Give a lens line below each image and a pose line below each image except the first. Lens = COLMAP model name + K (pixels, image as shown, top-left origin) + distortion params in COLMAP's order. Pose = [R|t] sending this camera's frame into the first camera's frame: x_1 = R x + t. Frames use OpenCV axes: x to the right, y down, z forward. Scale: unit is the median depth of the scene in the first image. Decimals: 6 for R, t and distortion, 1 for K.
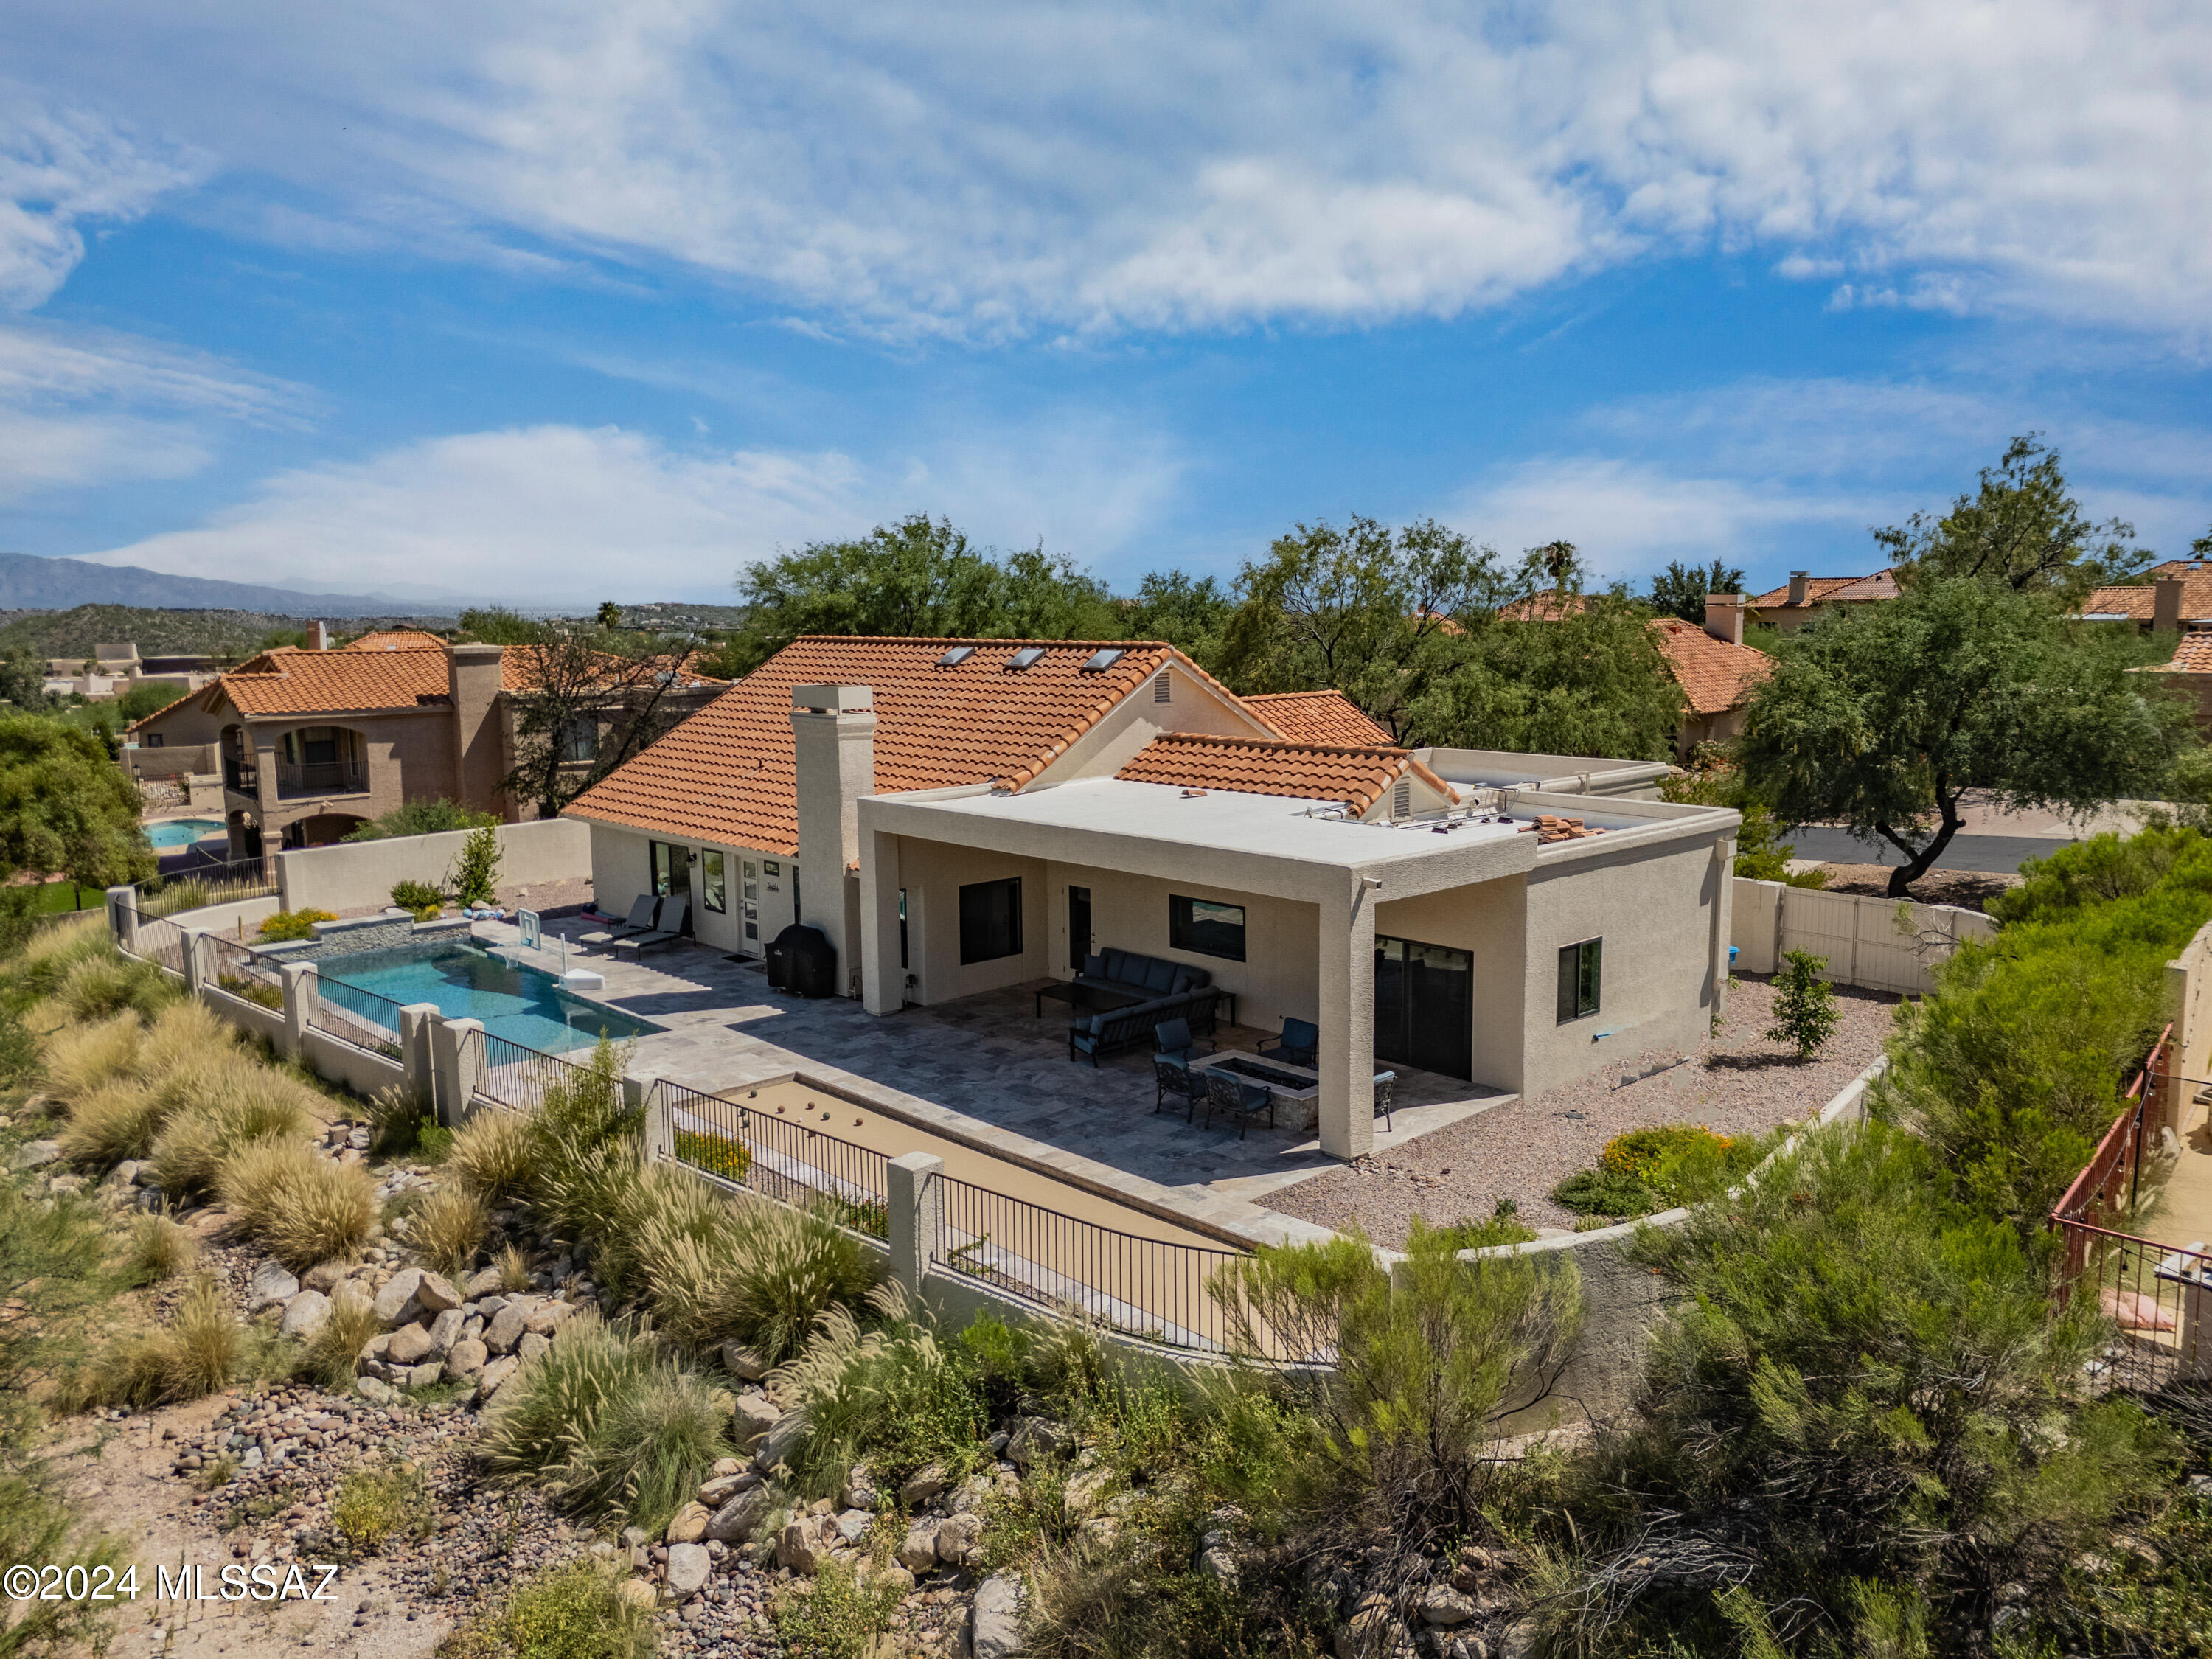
lens RADIAL K [[1645.0, 0, 1234.9], [0, 1645.0, 838.5], [0, 0, 1]] dist [0.032980, -0.014199]
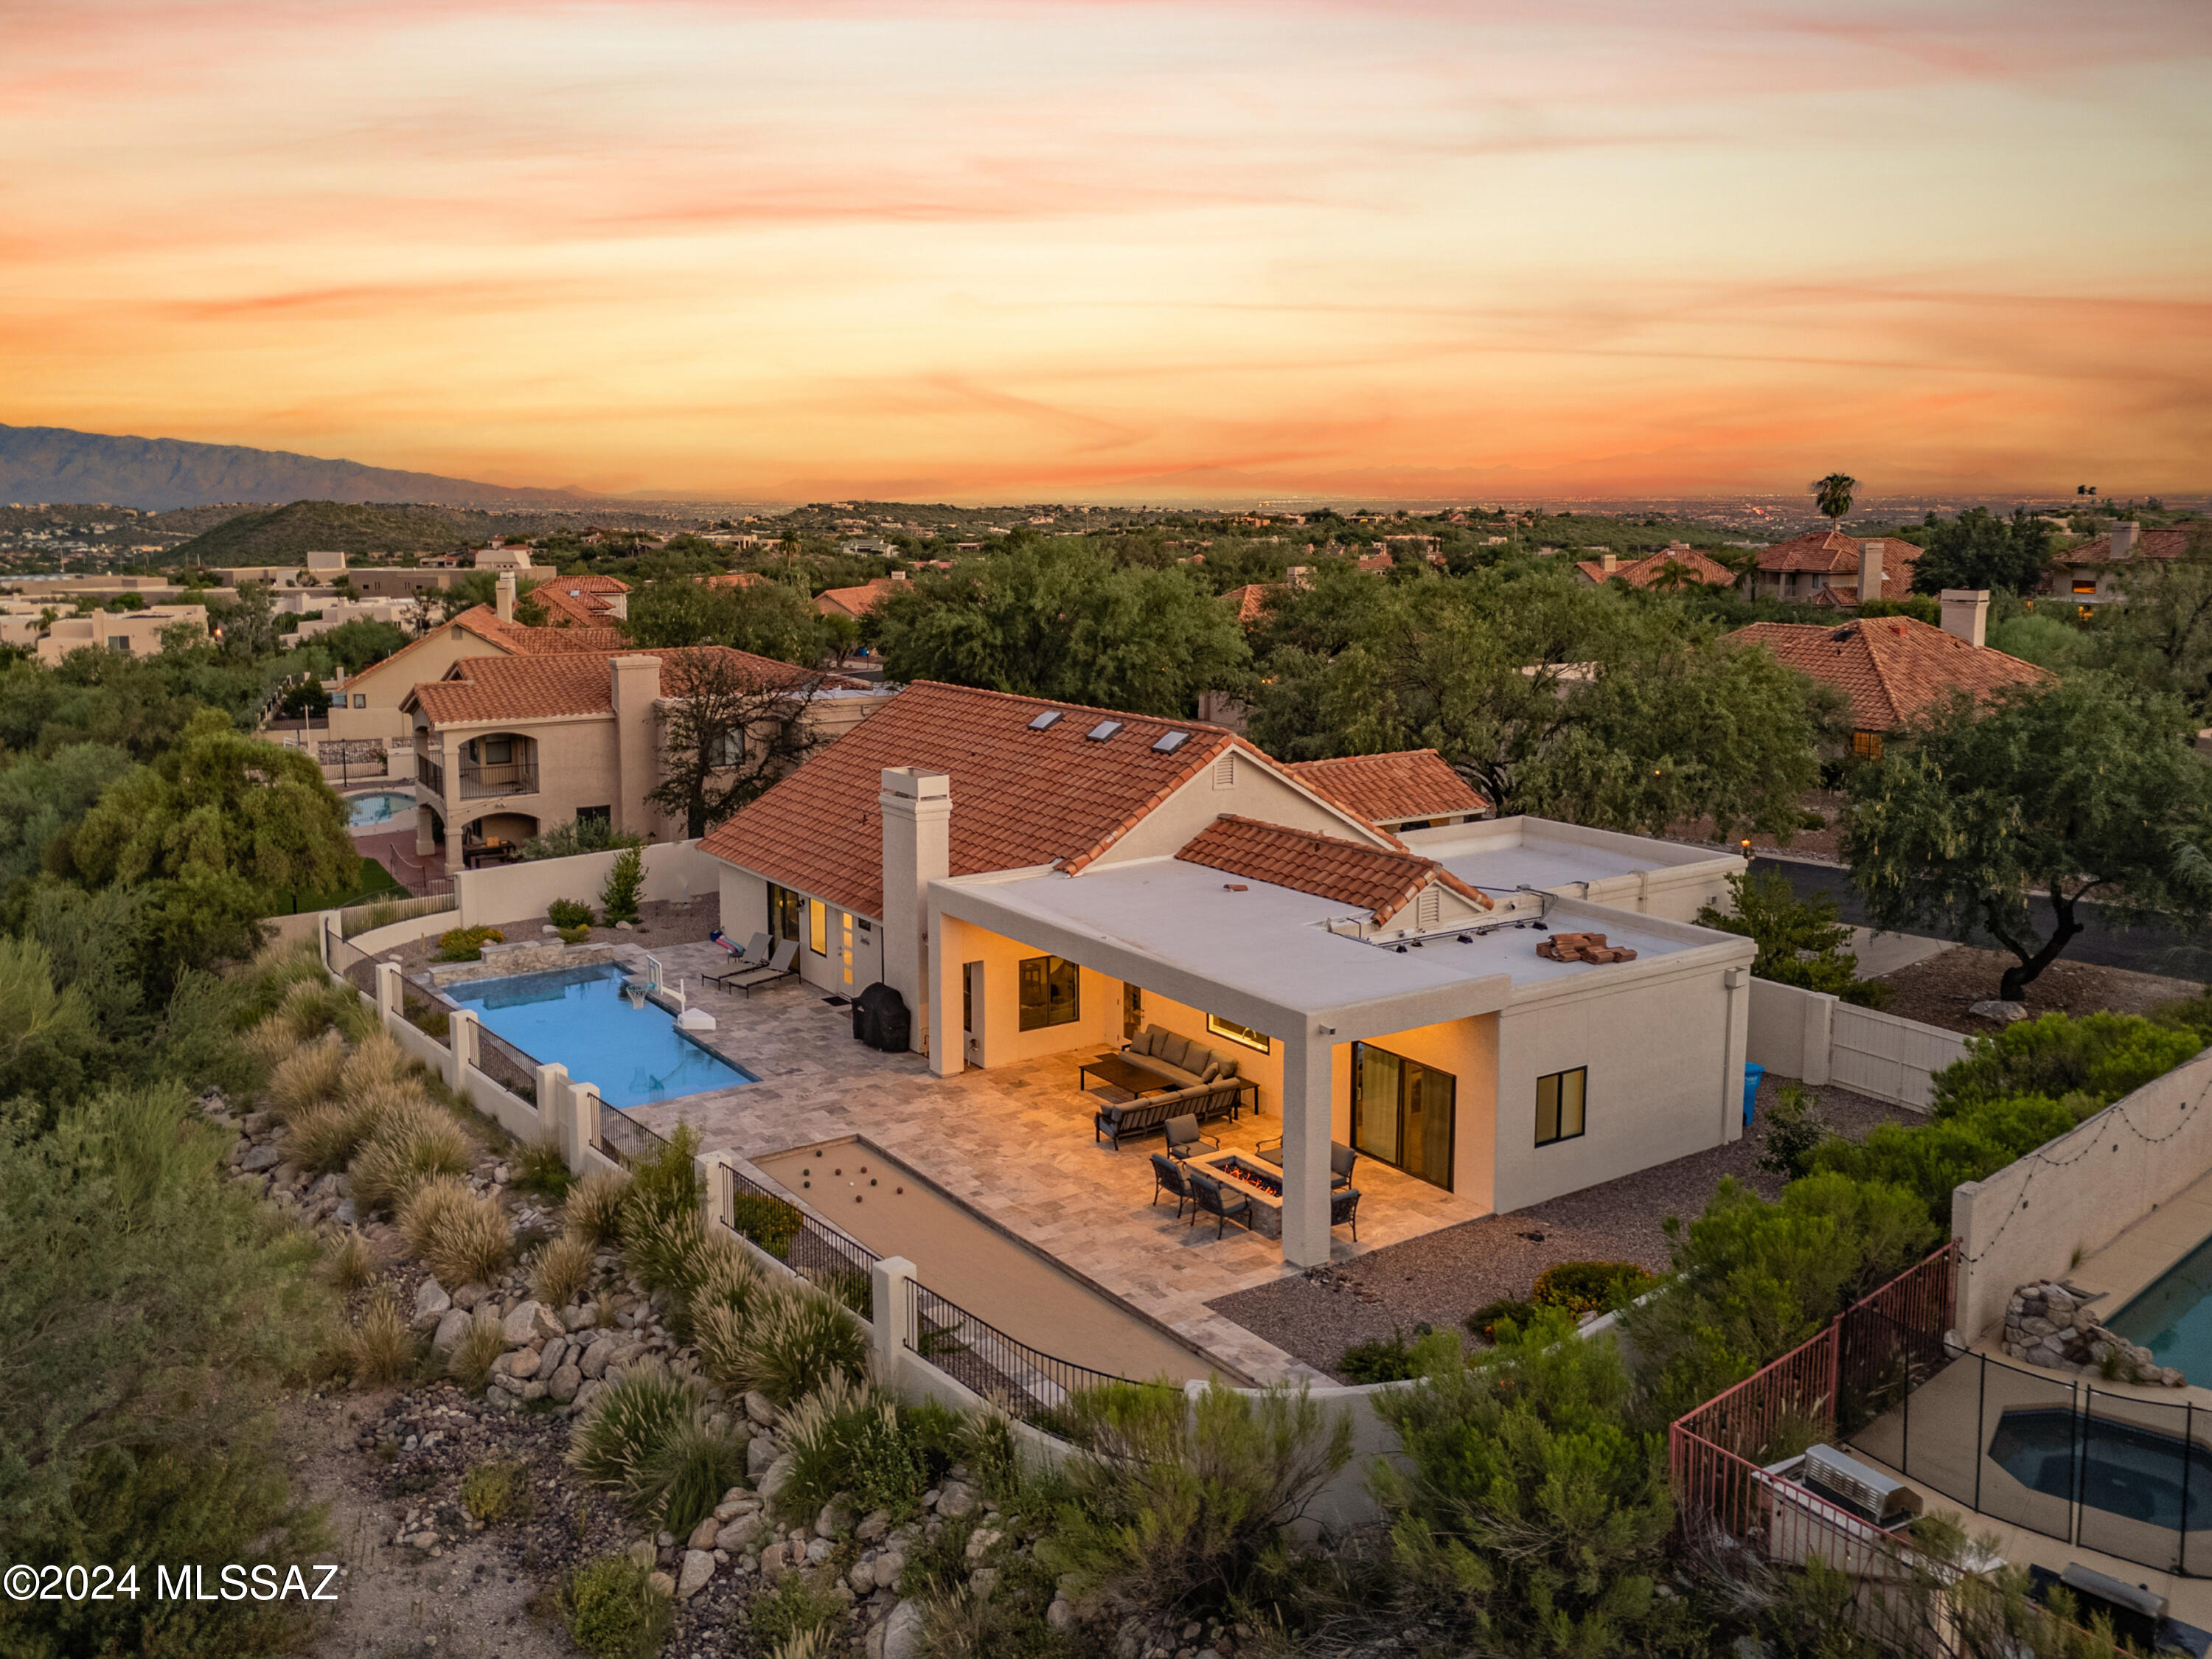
lens RADIAL K [[1813.6, 0, 1095.9], [0, 1813.6, 816.1], [0, 0, 1]] dist [0.042561, -0.010964]
pose [[0.981257, 0.037449, -0.189030, 0.166331], [-0.034857, 0.999247, 0.017018, -0.140721], [0.189525, -0.010110, 0.981824, -0.265422]]
